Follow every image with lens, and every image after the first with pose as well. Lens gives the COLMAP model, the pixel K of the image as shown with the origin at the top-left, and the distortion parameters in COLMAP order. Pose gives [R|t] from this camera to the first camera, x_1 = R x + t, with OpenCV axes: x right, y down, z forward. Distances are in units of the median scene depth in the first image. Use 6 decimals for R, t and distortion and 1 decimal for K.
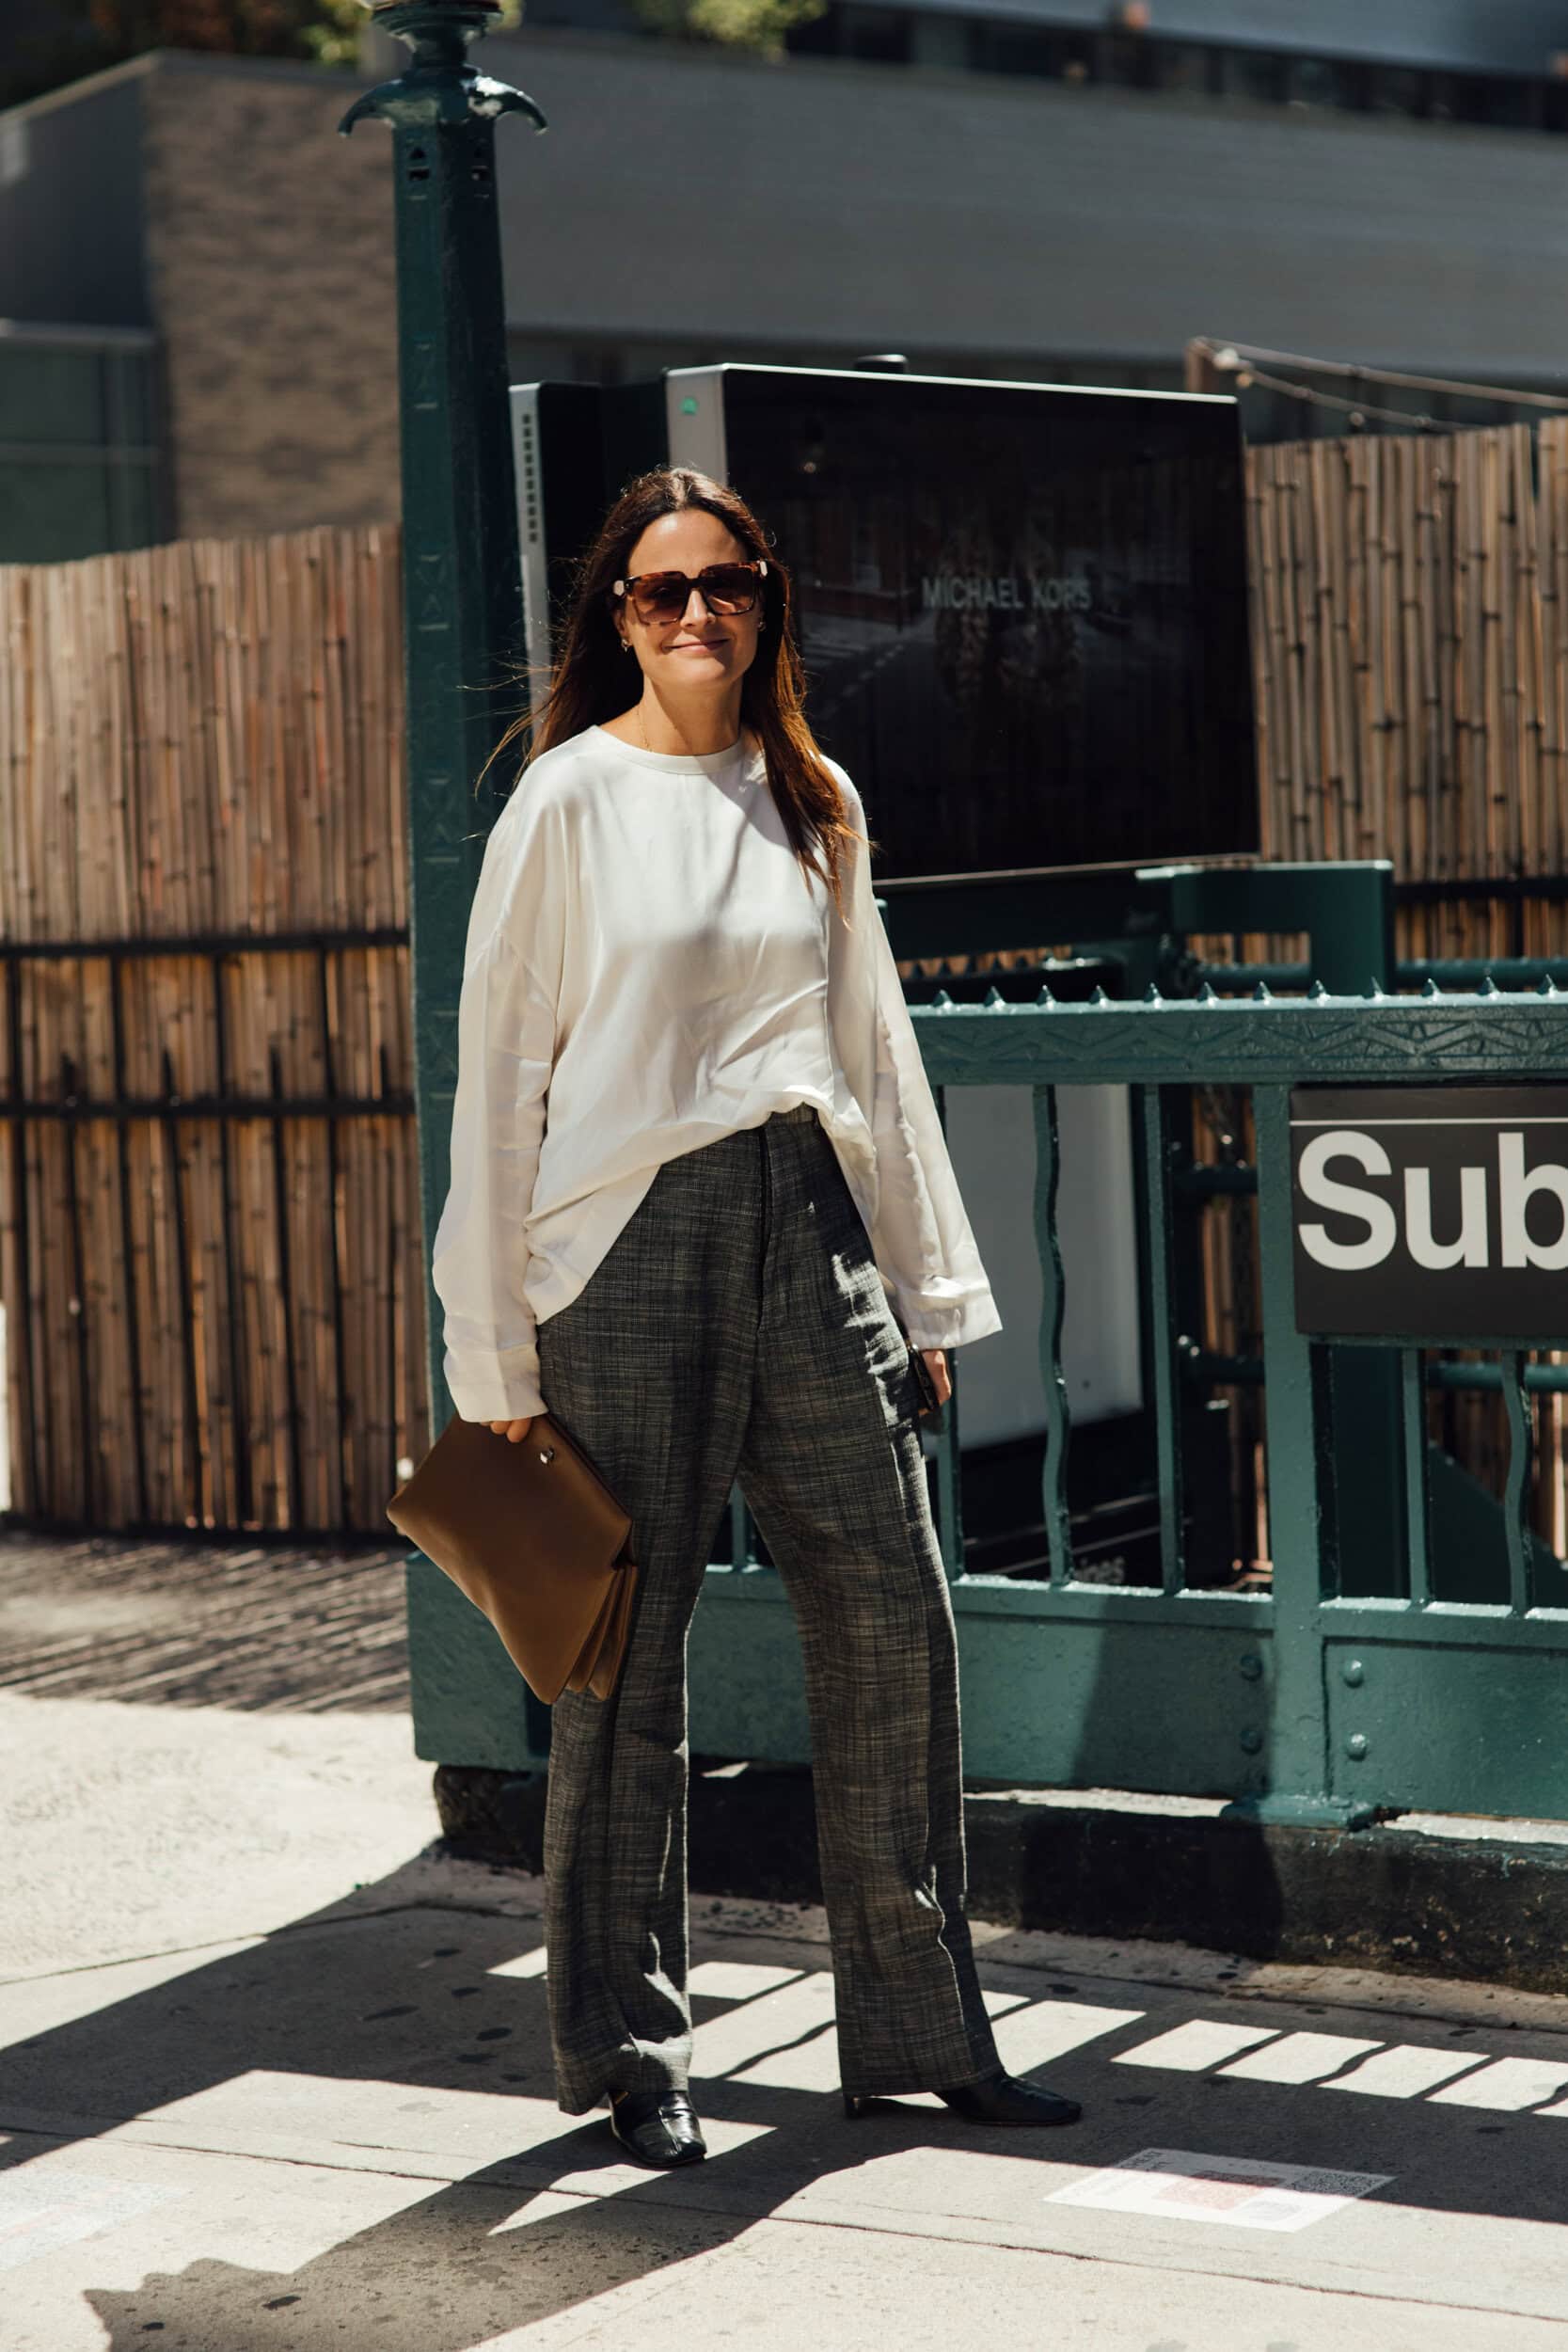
lens RADIAL K [[5536.9, 0, 784.0], [0, 5536.9, 1176.0], [0, 0, 1]] dist [0.004777, -0.547748]
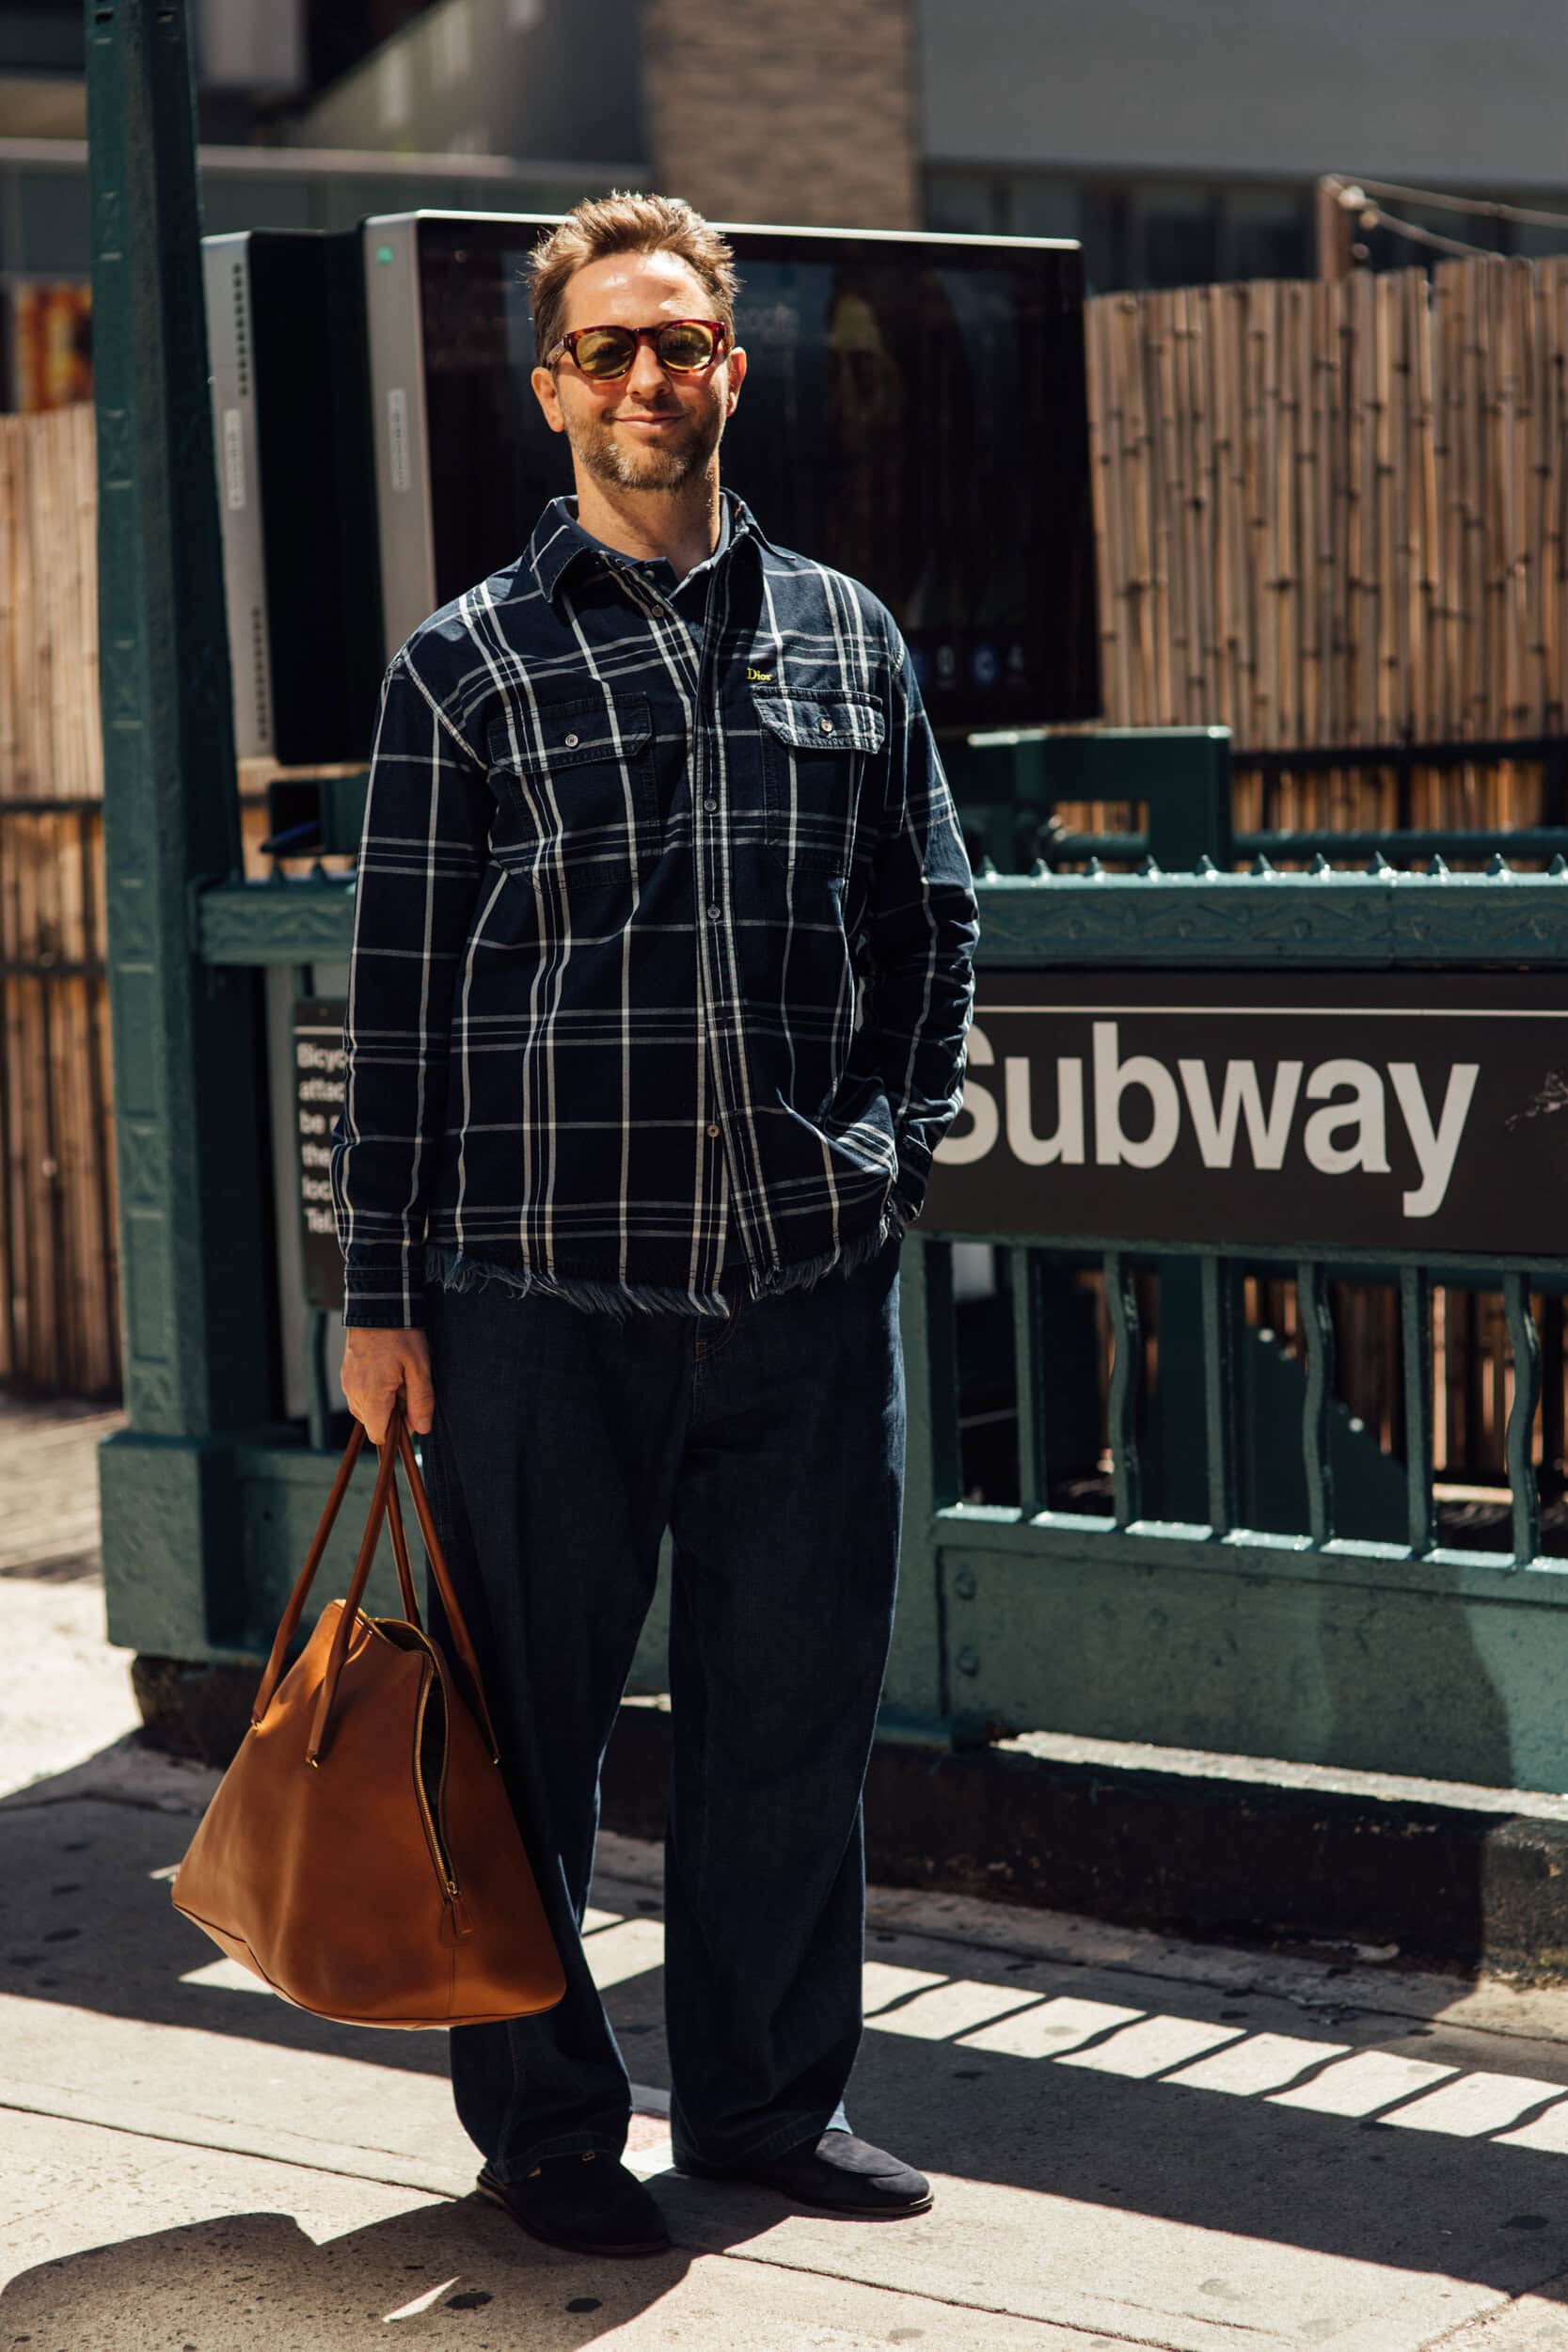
lens RADIAL K [[5545.8, 0, 784.0], [0, 5545.8, 1176.0], [0, 0, 1]] dist [-0.001865, -0.240396]
pose [[0.993722, 0.014216, -0.110970, 0.132765], [-0.011016, 0.999507, 0.029402, -0.006445], [0.111333, -0.027995, 0.993389, 0.035503]]
